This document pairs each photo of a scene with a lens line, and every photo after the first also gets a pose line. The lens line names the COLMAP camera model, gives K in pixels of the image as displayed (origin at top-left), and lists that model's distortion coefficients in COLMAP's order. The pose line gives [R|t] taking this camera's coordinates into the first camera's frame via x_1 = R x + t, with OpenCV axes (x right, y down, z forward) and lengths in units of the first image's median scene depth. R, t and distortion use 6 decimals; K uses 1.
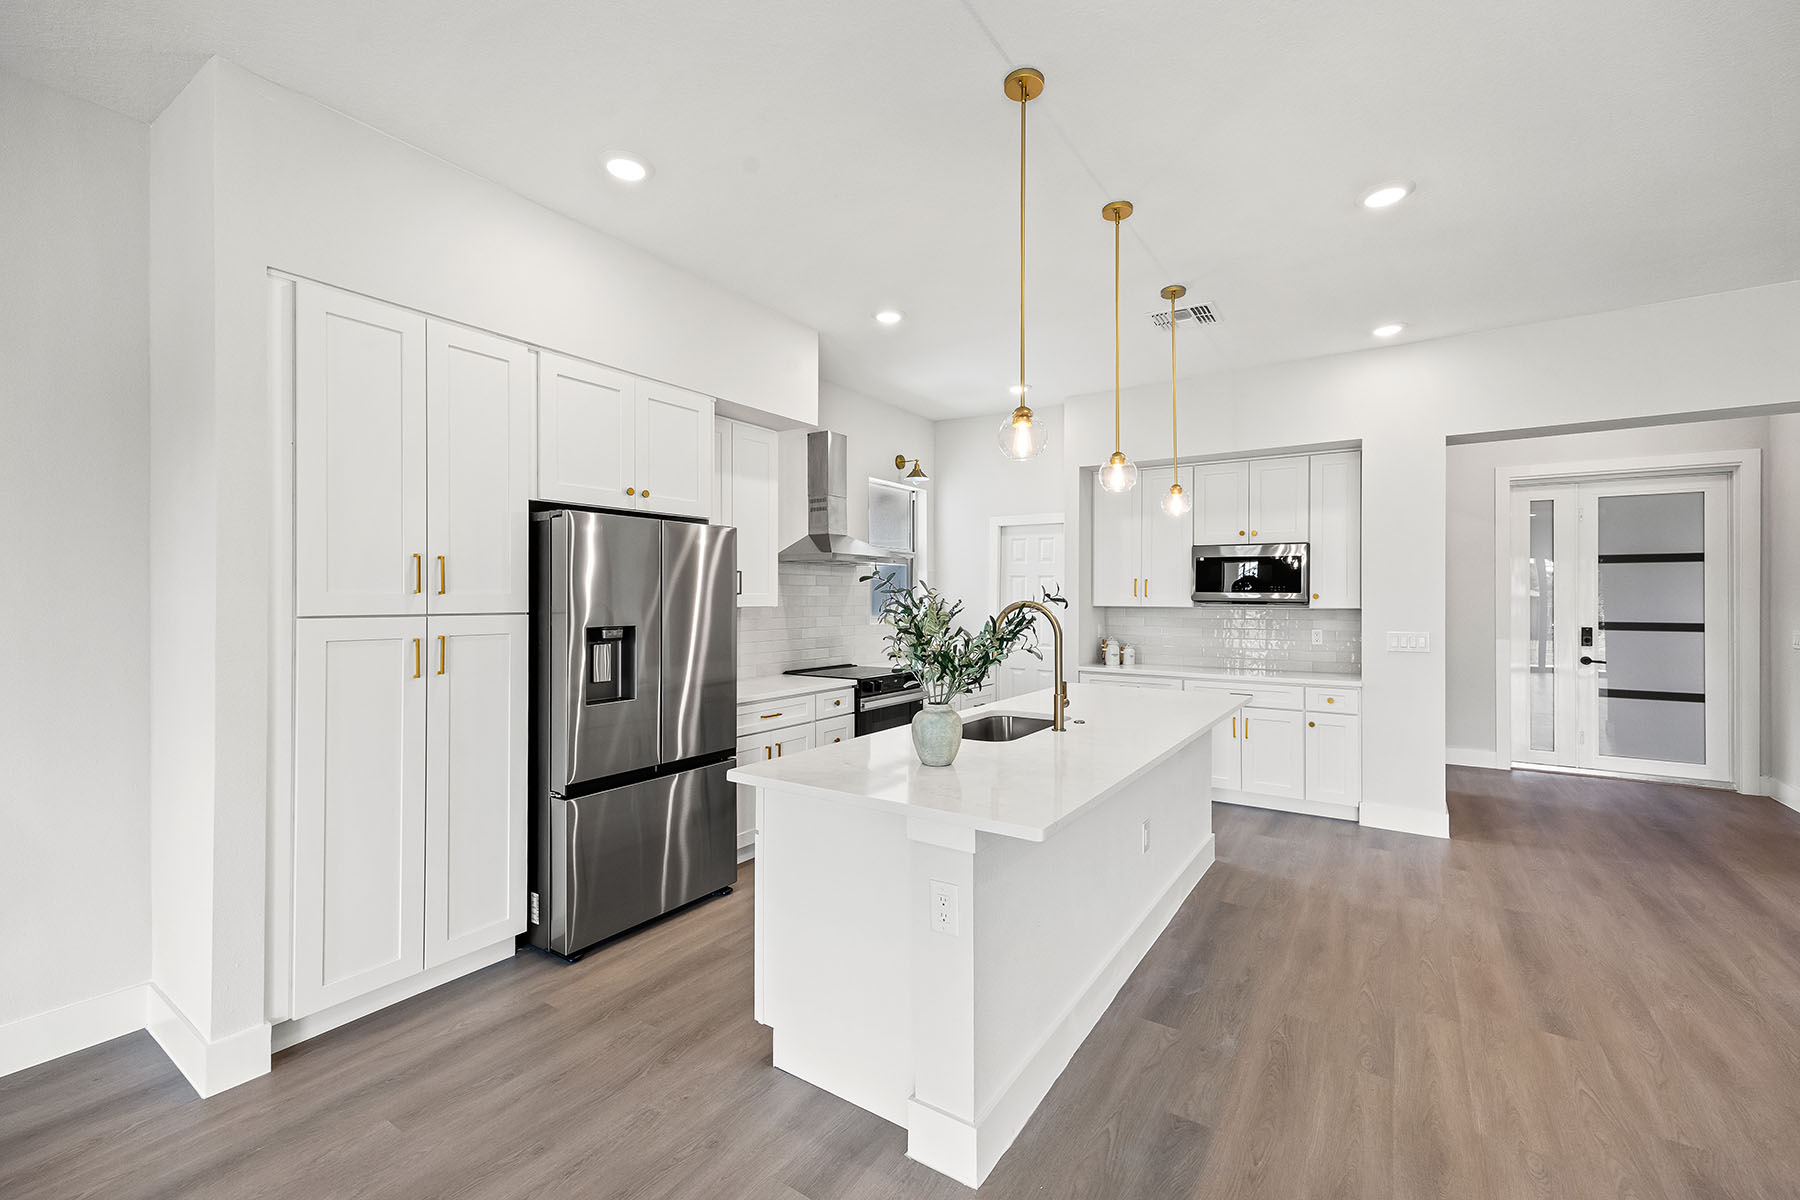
lens RADIAL K [[702.8, 0, 913.5], [0, 702.8, 592.3], [0, 0, 1]] dist [-0.000651, -0.000297]
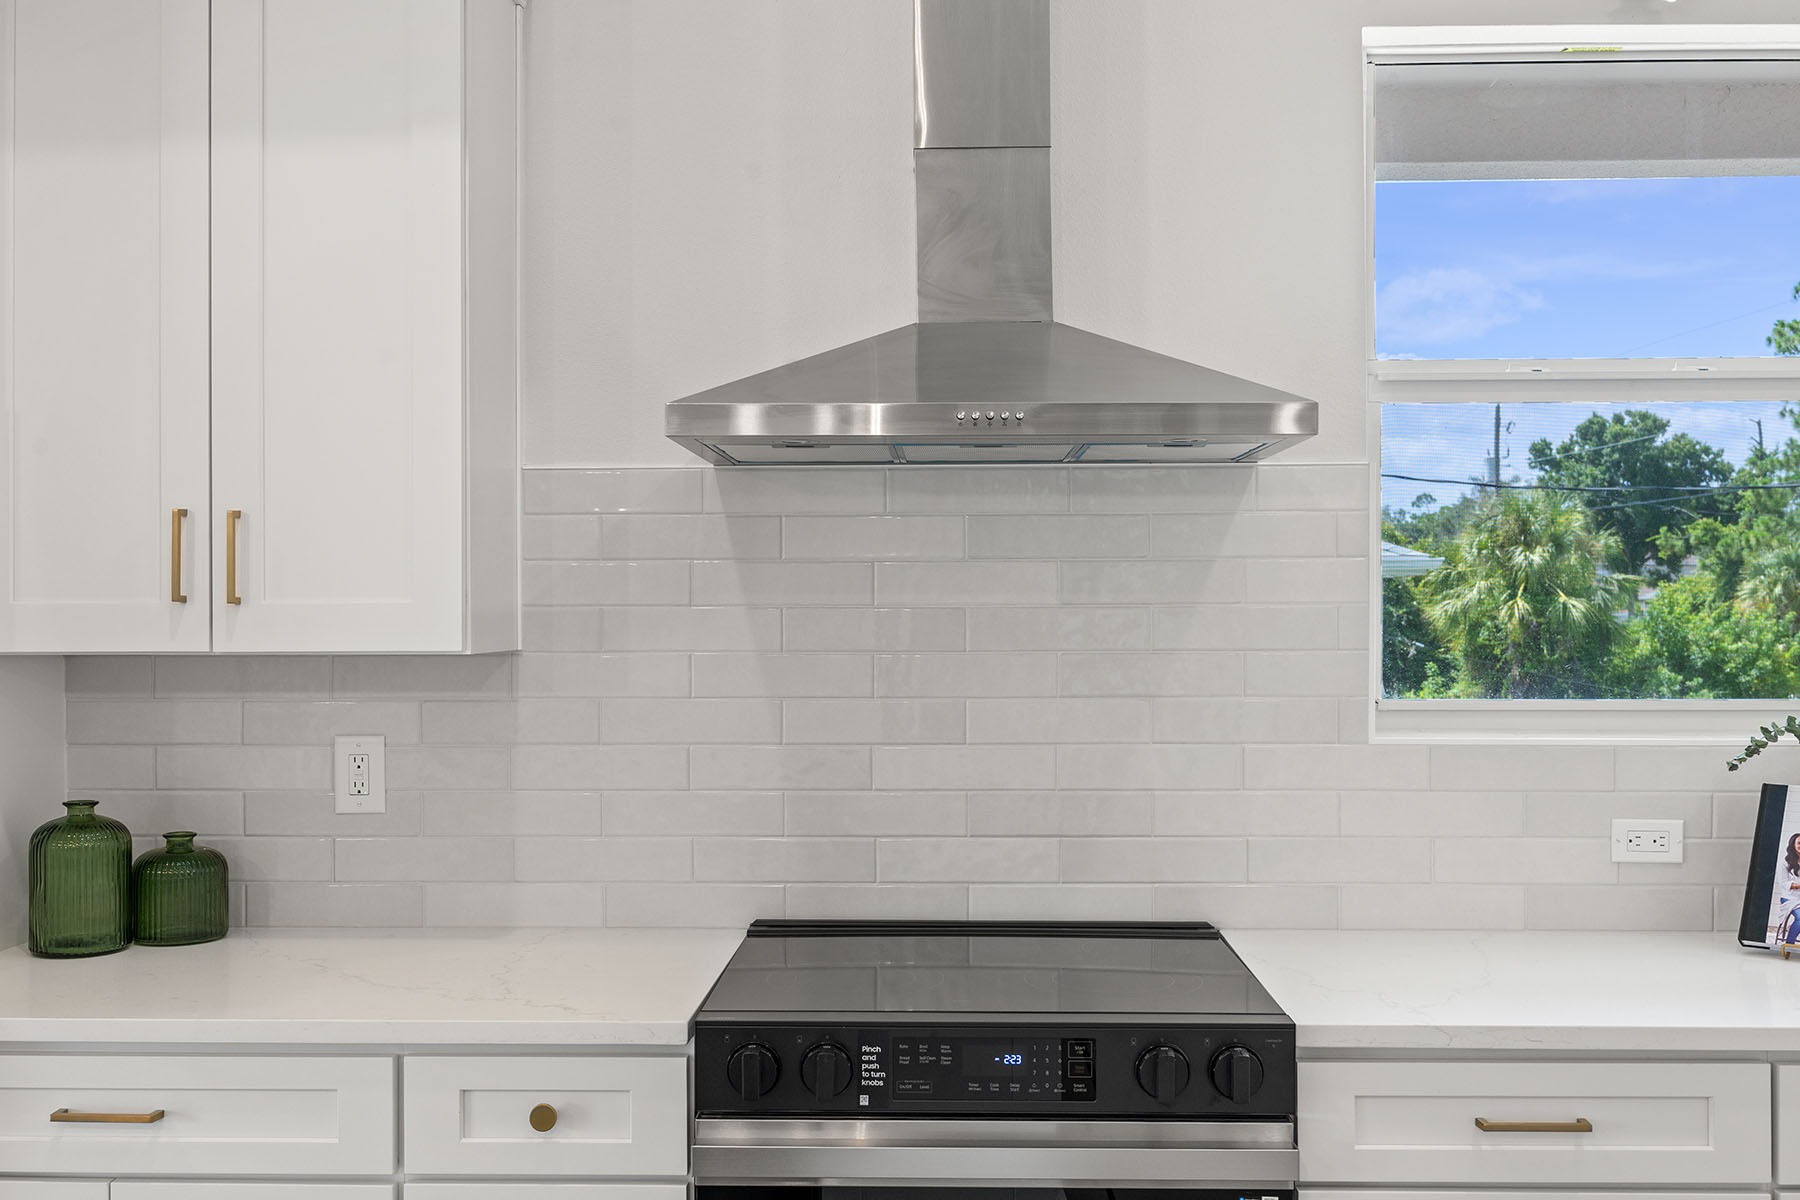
lens RADIAL K [[1732.3, 0, 896.6], [0, 1732.3, 593.5], [0, 0, 1]] dist [0.005927, 0.000000]
pose [[0.542531, -0.010343, -0.839972, 0.329487], [0.009384, 0.999936, -0.006252, 0.004616], [0.839983, -0.004490, 0.542594, 0.690507]]
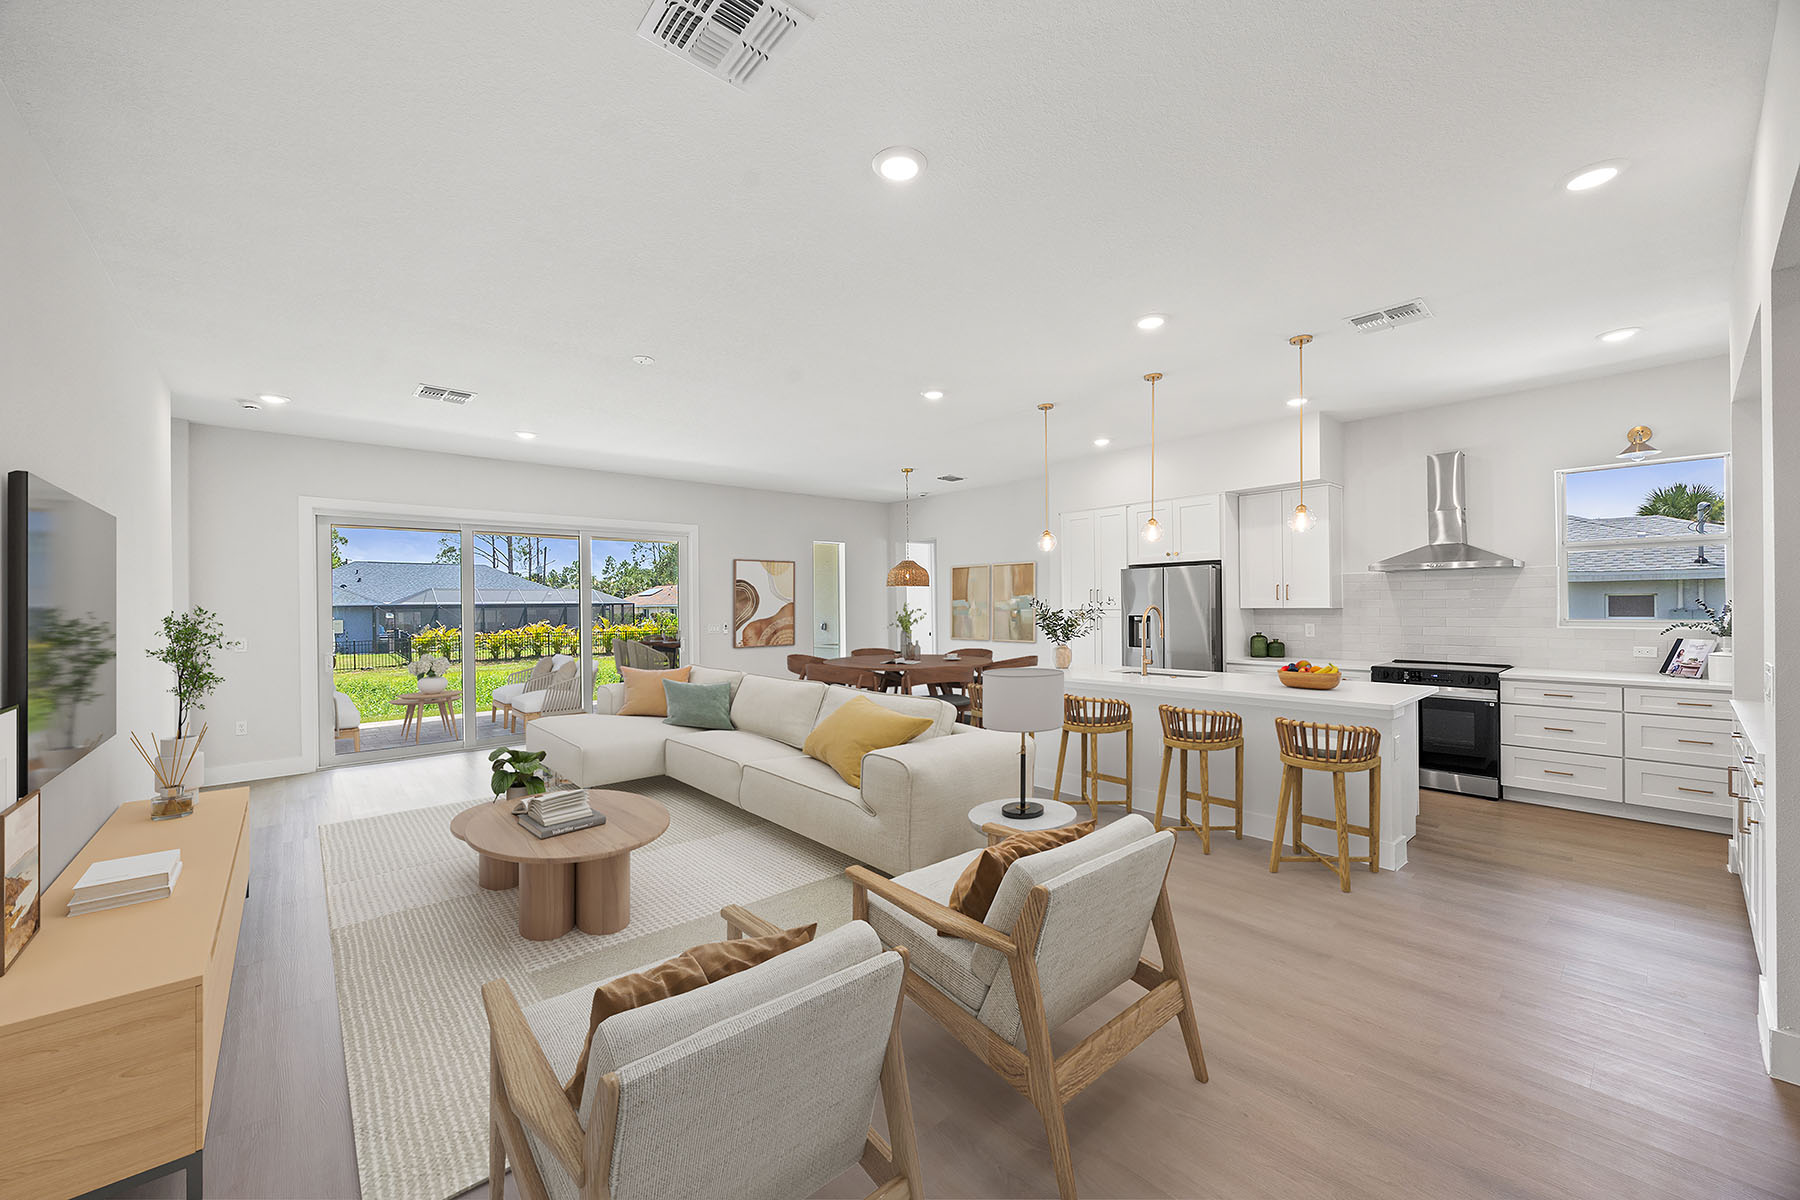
lens RADIAL K [[702.8, 0, 905.1], [0, 702.8, 599.1], [0, 0, 1]] dist [-0.000651, -0.000297]
pose [[-0.232164, -0.010924, -0.972615, 1.174862], [0.013321, 0.999807, -0.014409, 0.011198], [0.972585, -0.016301, -0.231974, 0.430966]]
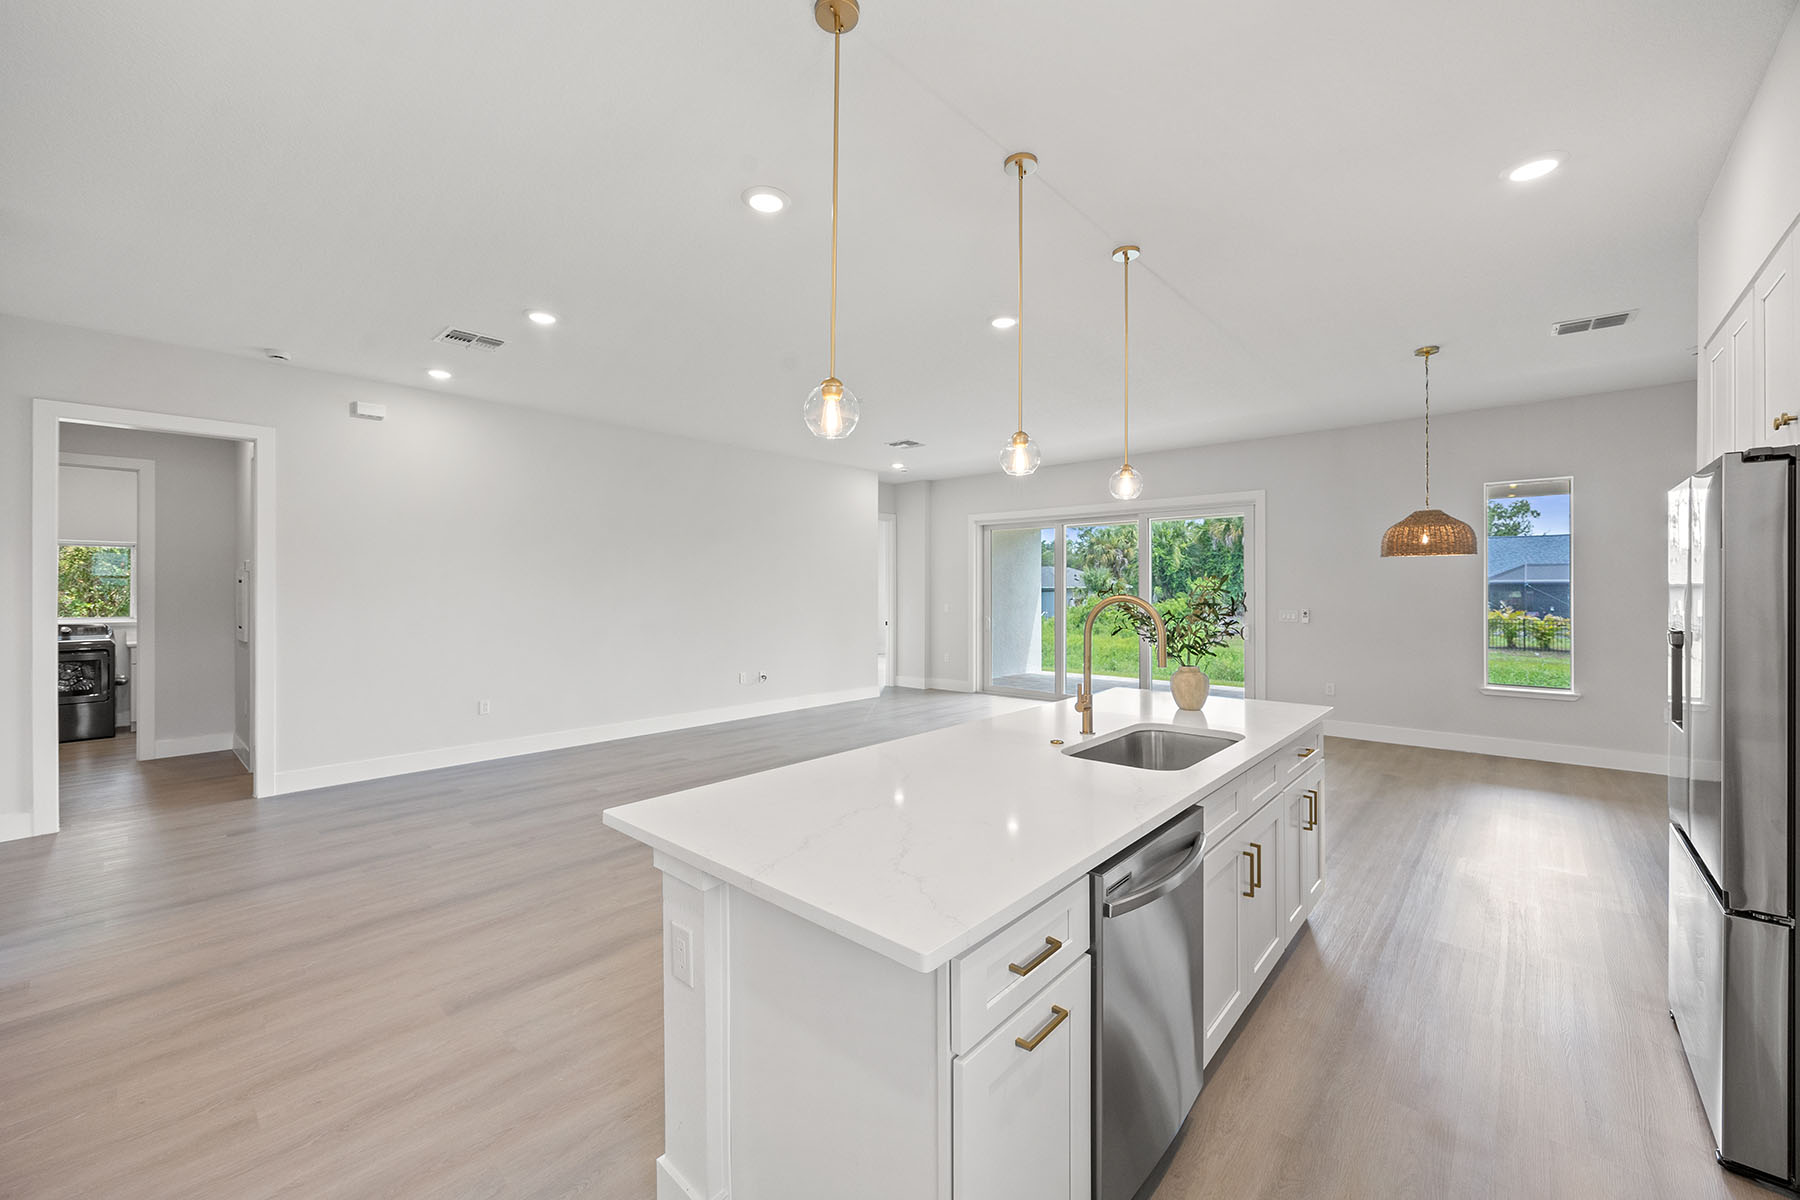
lens RADIAL K [[702.8, 0, 888.7], [0, 702.8, 586.8], [0, 0, 1]] dist [-0.000651, -0.000297]
pose [[-0.991469, -0.005787, 0.130213, 0.177269], [-0.006510, 0.999966, -0.005129, 0.008061], [-0.130179, -0.005933, -0.991473, 1.062459]]
